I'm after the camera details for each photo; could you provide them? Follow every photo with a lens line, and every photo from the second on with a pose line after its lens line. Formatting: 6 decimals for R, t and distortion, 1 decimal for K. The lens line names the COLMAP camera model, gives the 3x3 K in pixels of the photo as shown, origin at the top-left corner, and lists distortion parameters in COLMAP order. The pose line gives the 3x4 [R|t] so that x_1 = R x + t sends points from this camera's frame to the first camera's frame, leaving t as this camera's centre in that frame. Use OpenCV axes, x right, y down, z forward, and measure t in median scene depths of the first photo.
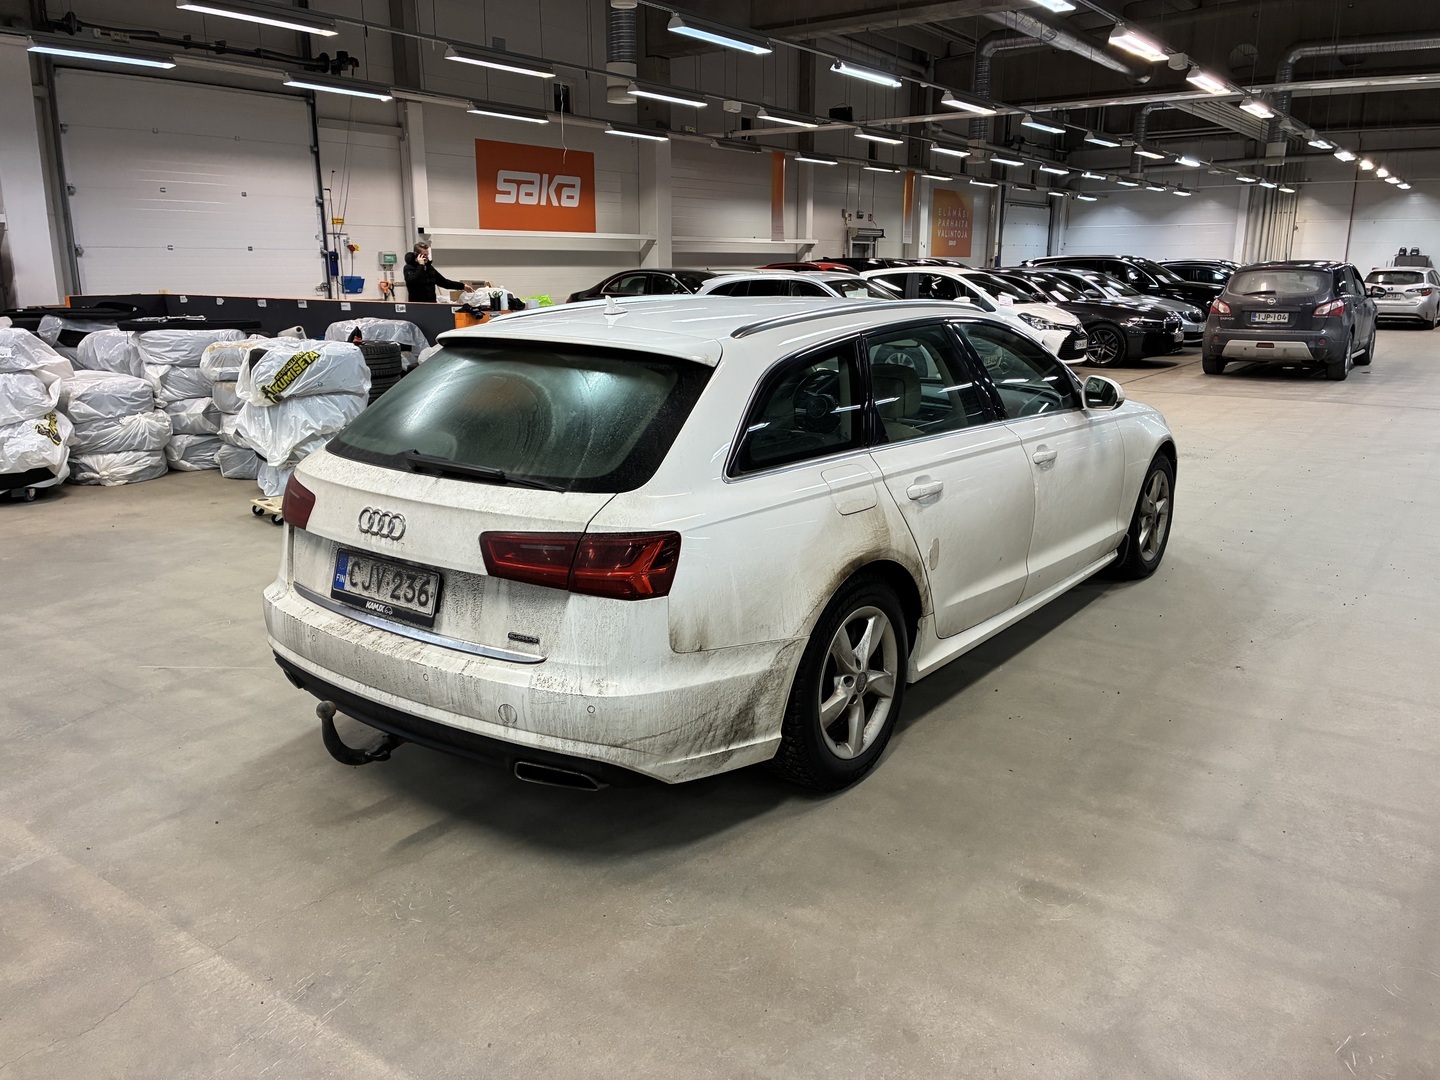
lens RADIAL K [[1087.0, 0, 731.8], [0, 1087.0, 532.7], [0, 0, 1]] dist [0.048648, -0.050154]
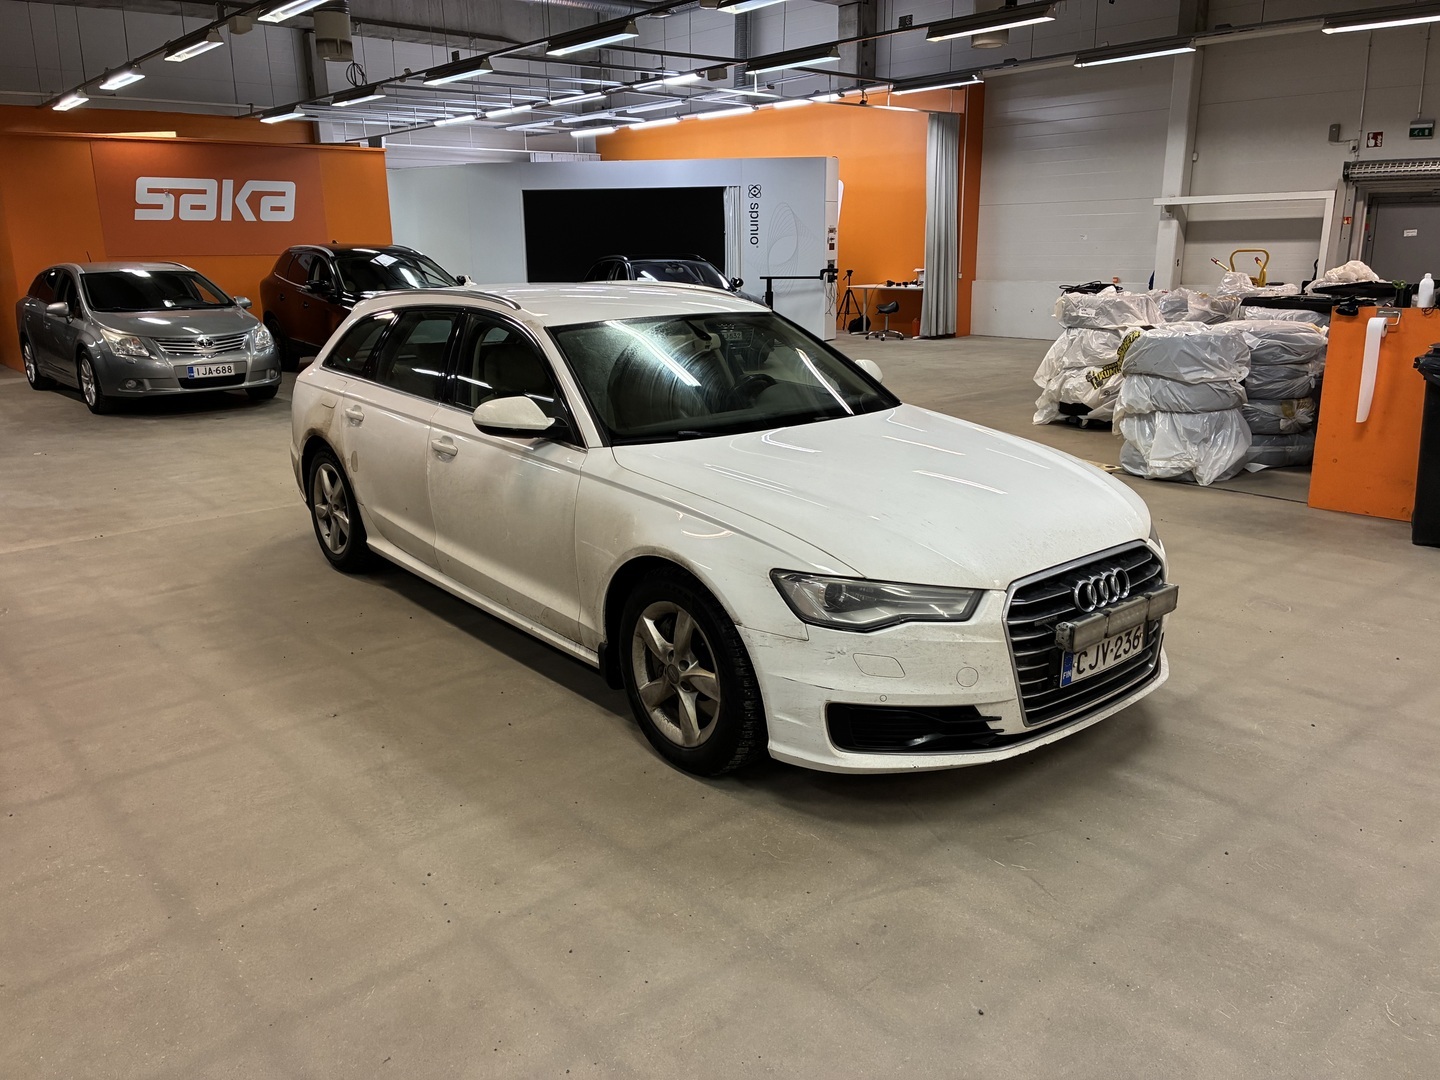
lens RADIAL K [[1087.0, 0, 719.8], [0, 1087.0, 548.9], [0, 0, 1]] dist [0.048648, -0.050154]
pose [[-0.231591, 0.267558, -0.935296, 1.684522], [-0.221316, 0.921732, 0.318479, -0.509079], [0.947304, 0.280753, -0.154250, 1.976008]]
